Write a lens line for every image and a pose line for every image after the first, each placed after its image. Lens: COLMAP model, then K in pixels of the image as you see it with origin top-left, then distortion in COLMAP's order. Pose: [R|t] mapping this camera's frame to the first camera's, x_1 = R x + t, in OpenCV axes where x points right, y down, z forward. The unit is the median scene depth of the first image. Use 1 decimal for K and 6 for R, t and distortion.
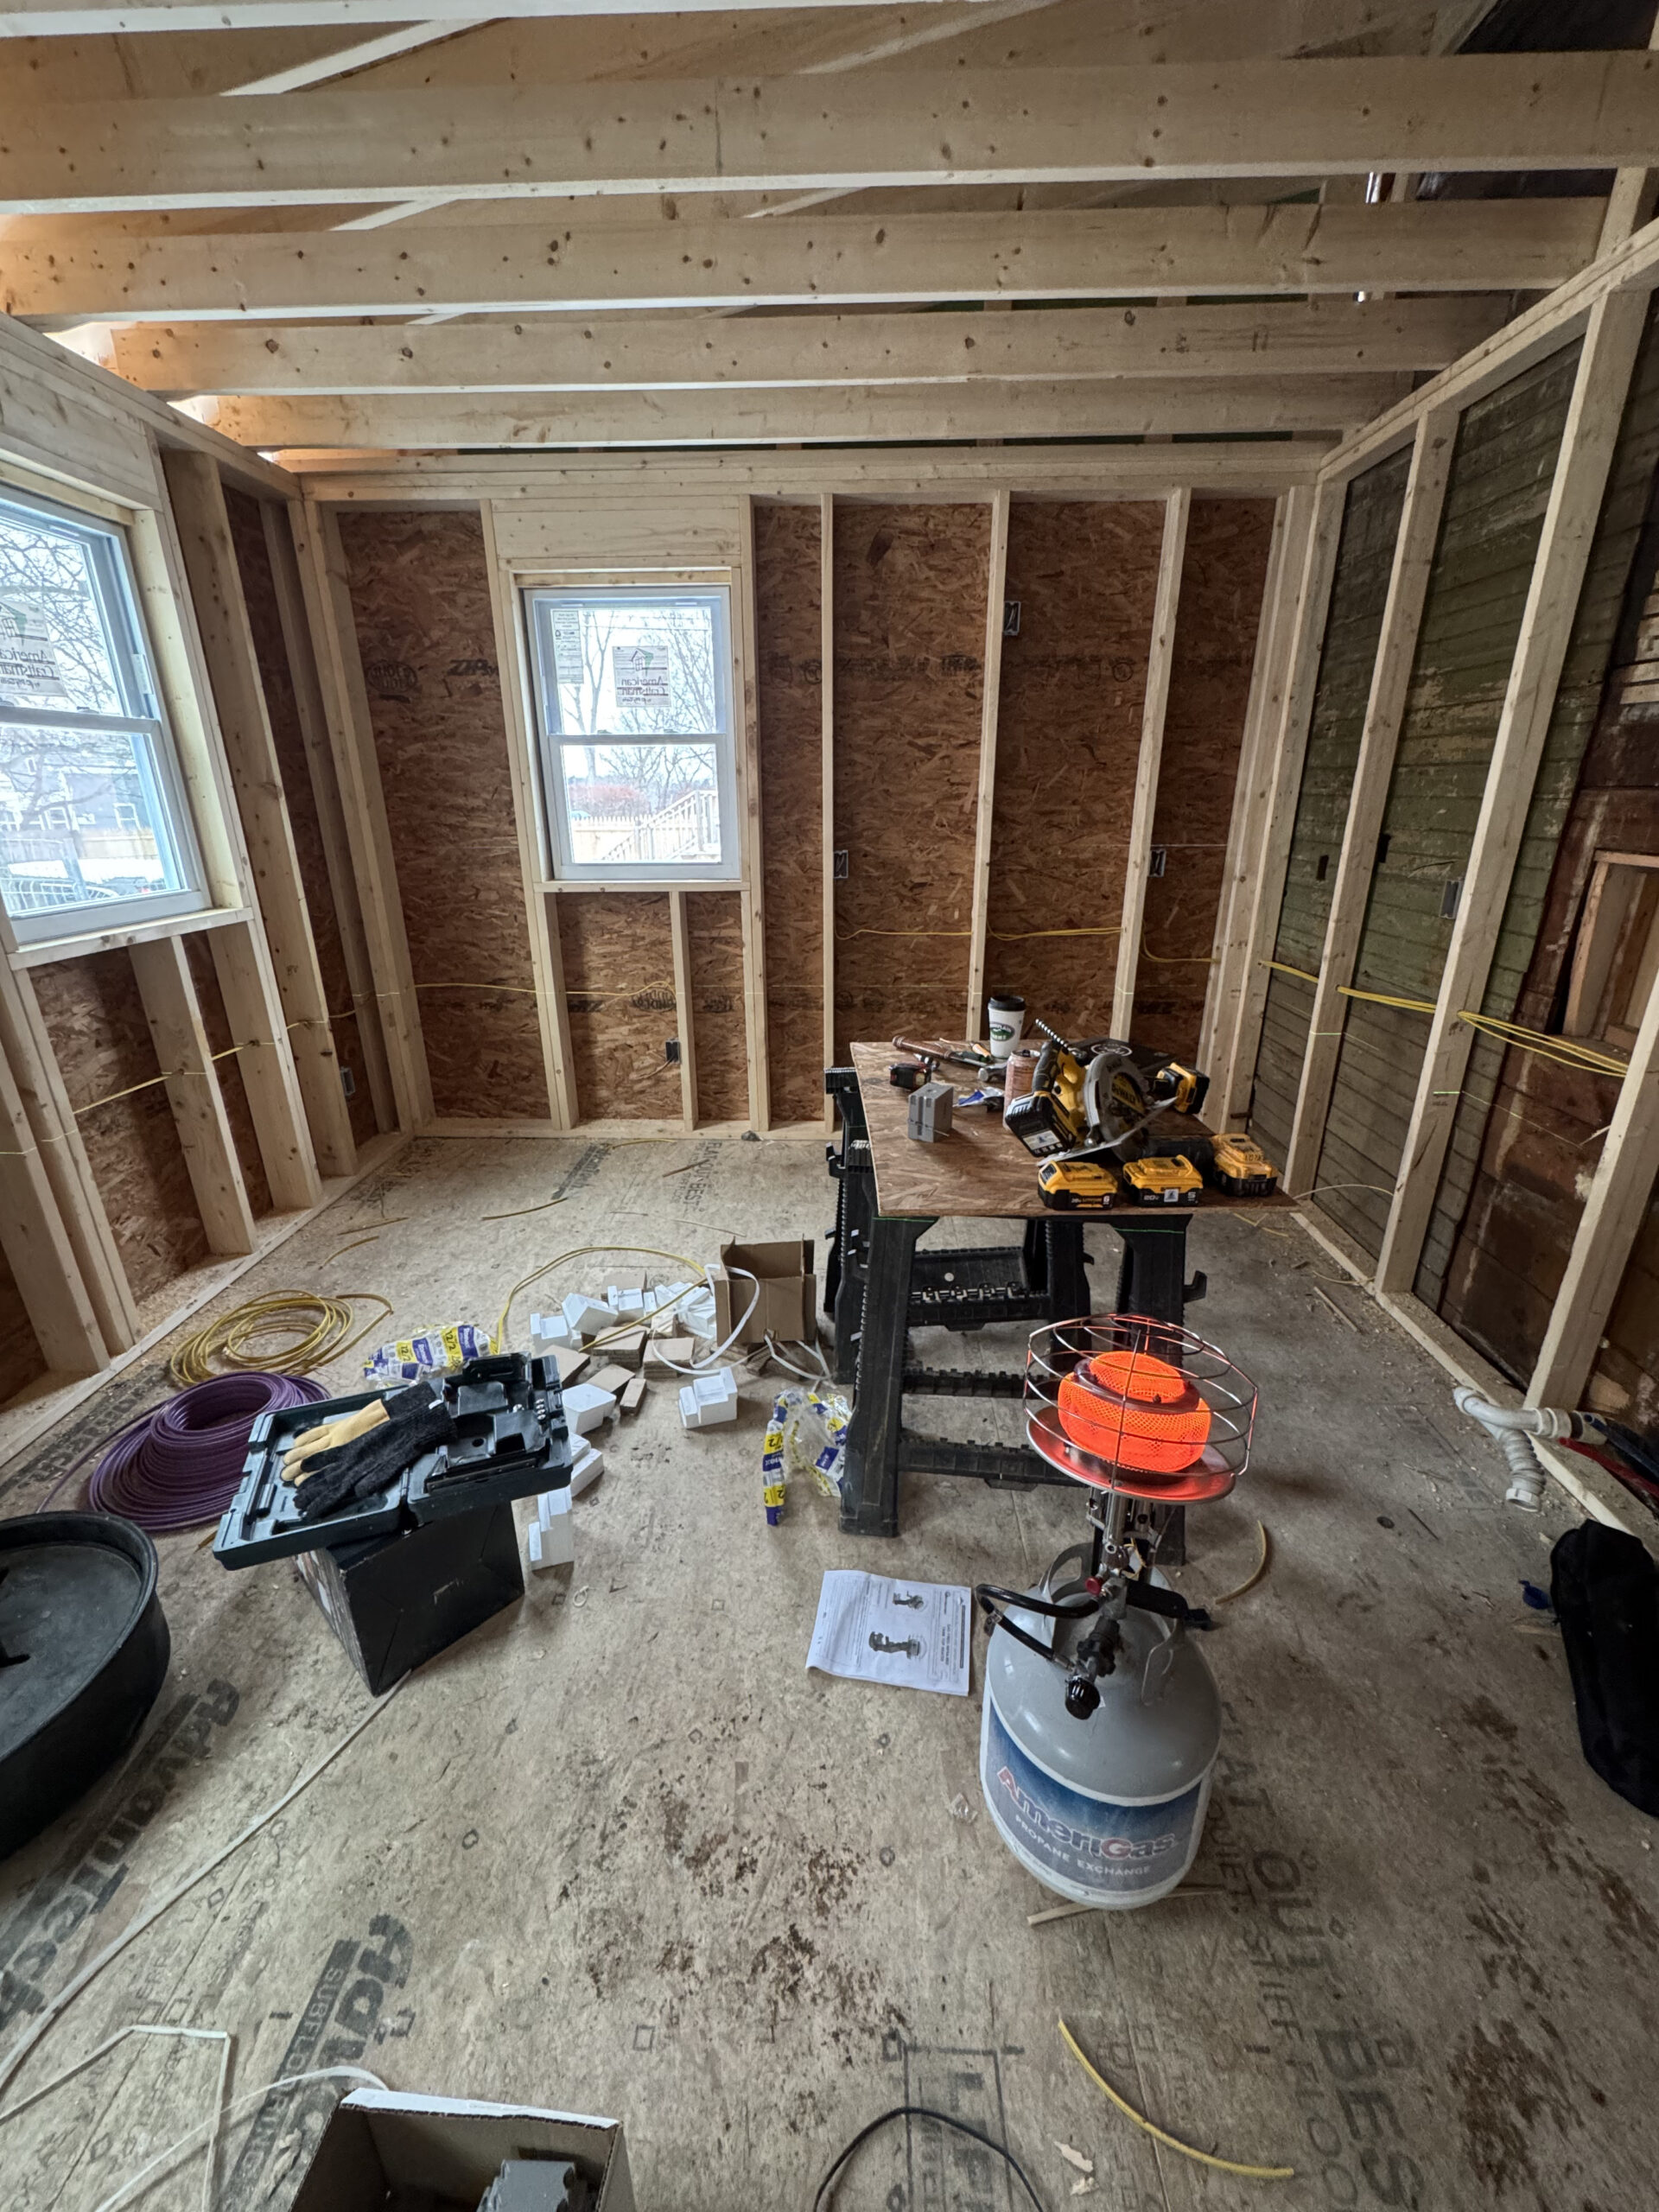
lens RADIAL K [[878.4, 0, 830.6], [0, 878.4, 1108.0], [0, 0, 1]] dist [-0.002806, 0.000328]
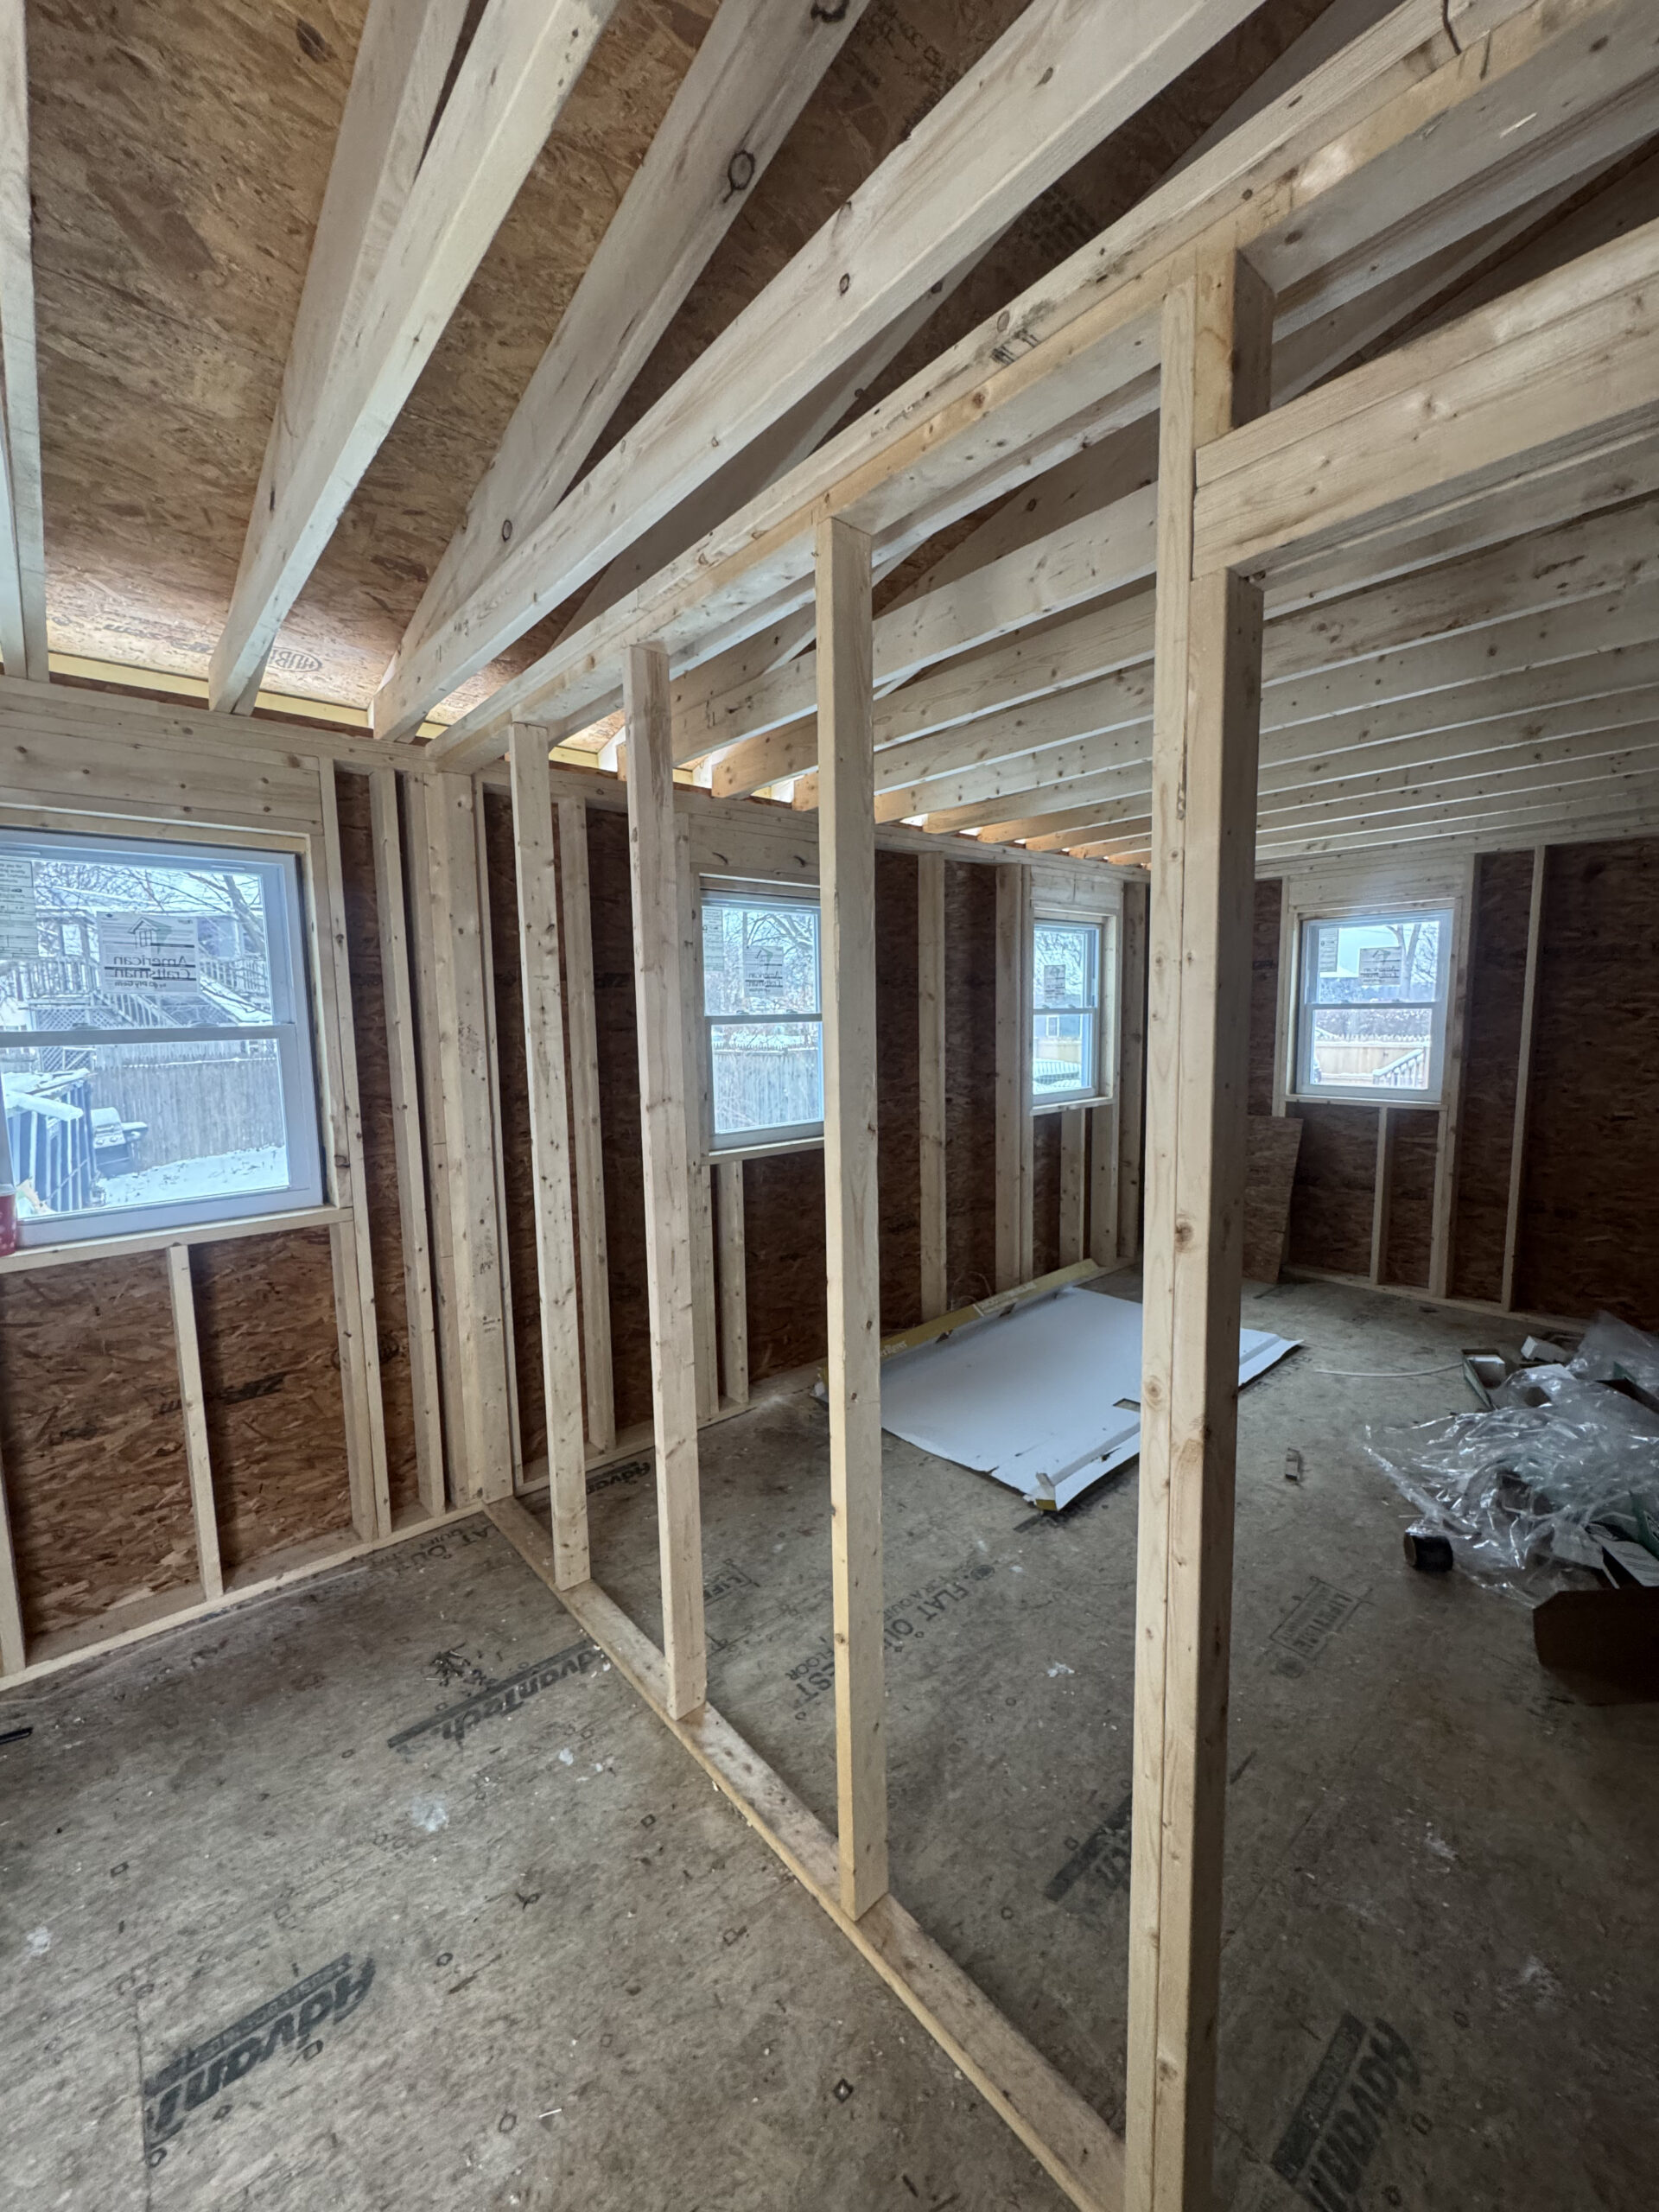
lens RADIAL K [[878.4, 0, 826.8], [0, 878.4, 1113.0], [0, 0, 1]] dist [-0.002806, 0.000328]
pose [[0.681044, 0.078859, -0.727984, 0.244141], [-0.242120, 0.962515, -0.122244, 0.152502], [0.691055, 0.259513, 0.674608, -0.573298]]
